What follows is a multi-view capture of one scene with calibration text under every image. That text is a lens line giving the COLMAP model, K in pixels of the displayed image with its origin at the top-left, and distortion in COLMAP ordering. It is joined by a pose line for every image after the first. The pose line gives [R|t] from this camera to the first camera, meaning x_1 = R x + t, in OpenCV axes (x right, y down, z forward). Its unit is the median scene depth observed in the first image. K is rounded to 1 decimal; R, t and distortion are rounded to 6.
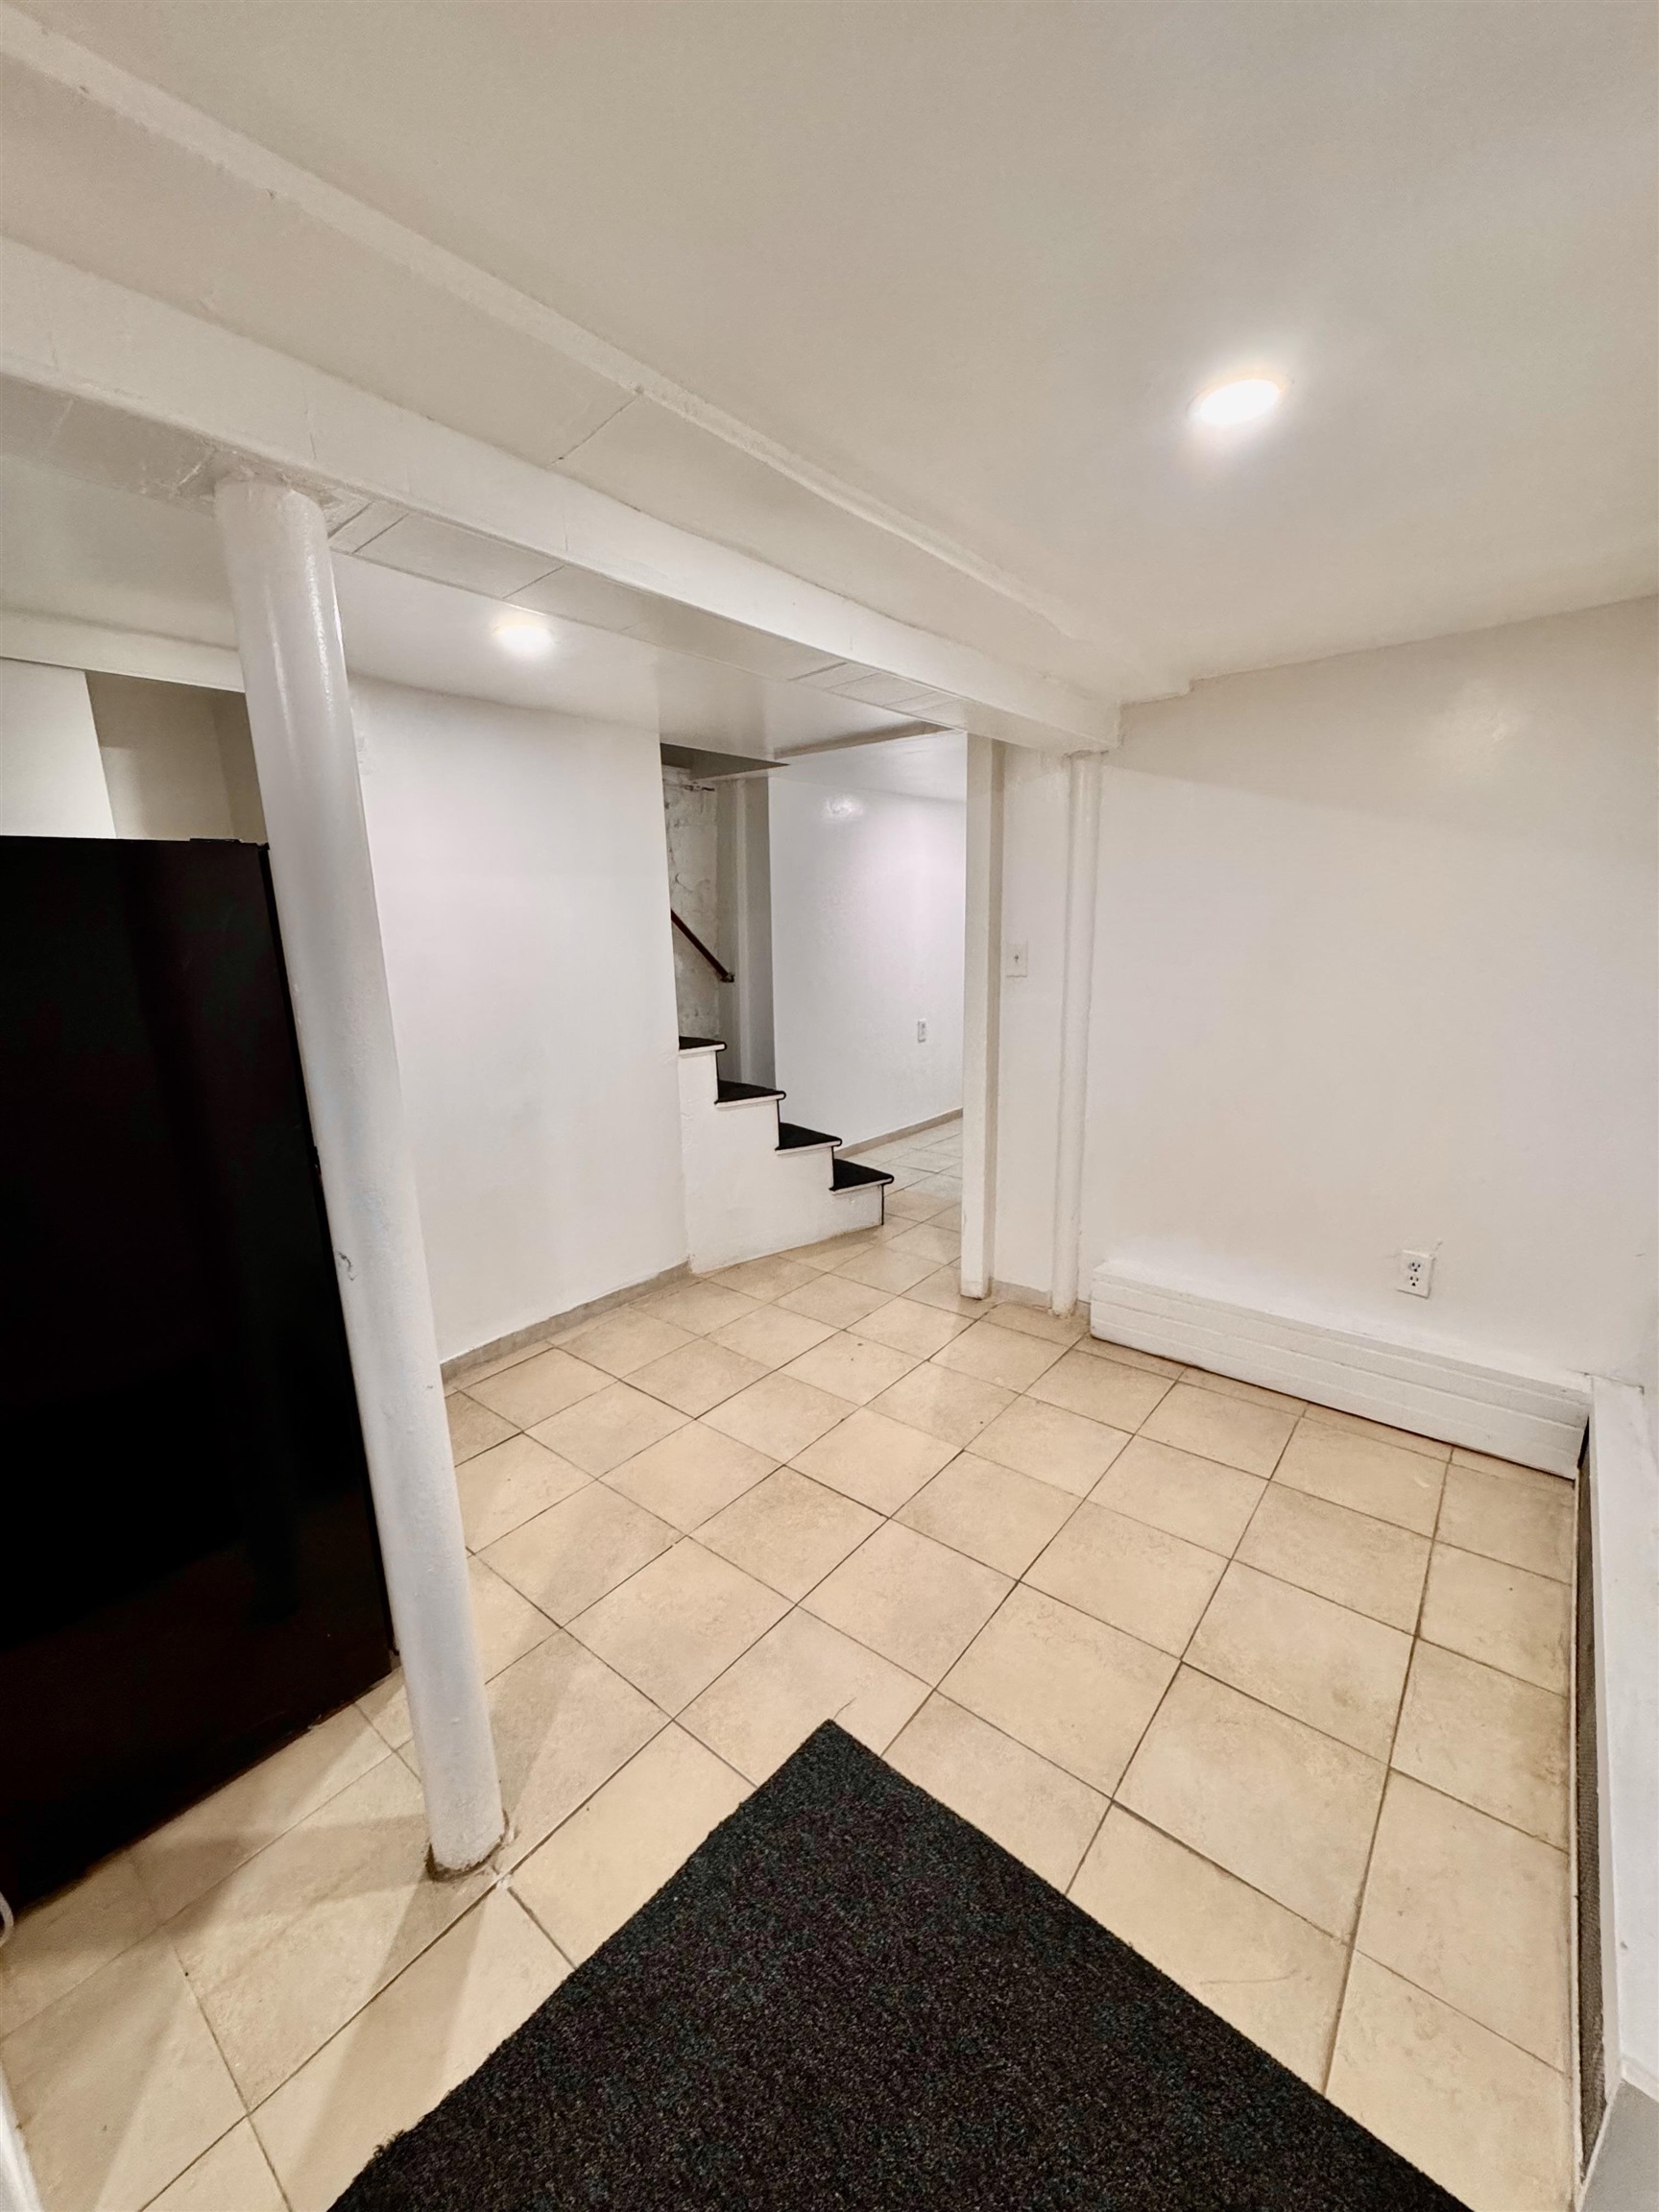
lens RADIAL K [[879.8, 0, 829.6], [0, 879.8, 1114.3], [0, 0, 1]] dist [-0.002388, -0.000072]
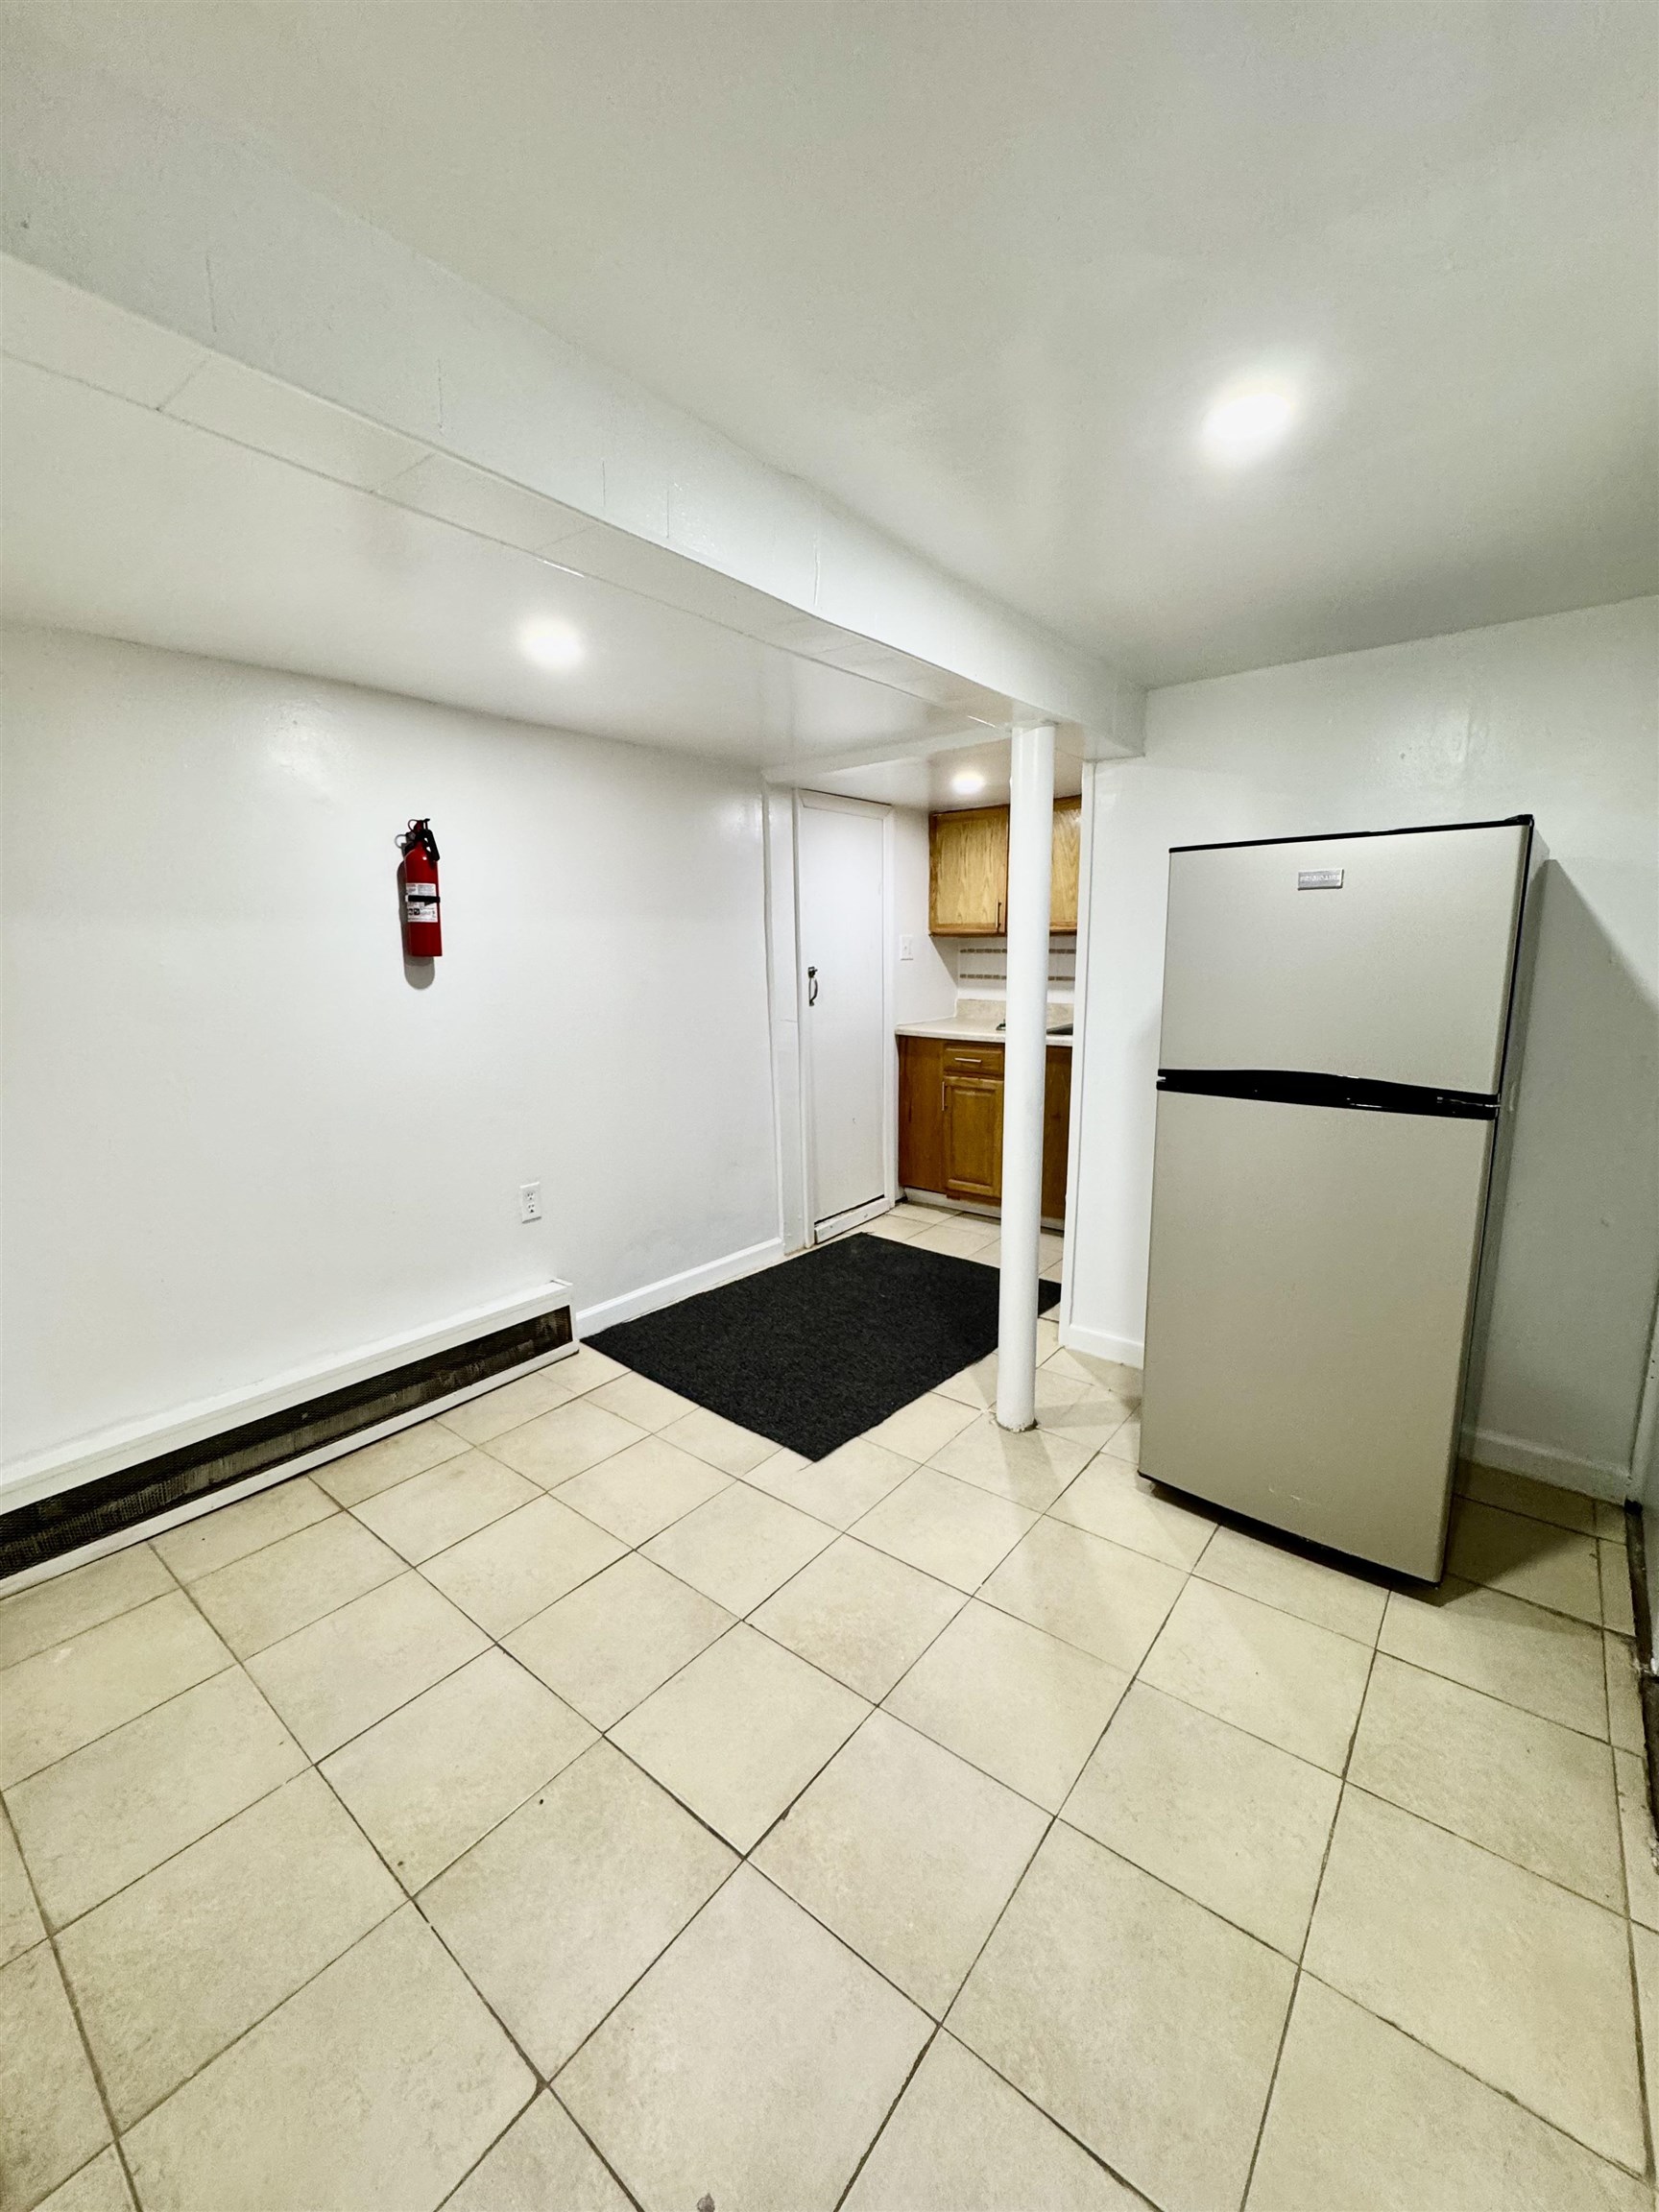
lens RADIAL K [[879.8, 0, 828.7], [0, 879.8, 1103.4], [0, 0, 1]] dist [-0.002388, -0.000072]
pose [[-0.999365, 0.035446, 0.003738, -0.043881], [0.034021, 0.917366, 0.396589, -0.398263], [0.010628, 0.396464, -0.917989, 1.887250]]
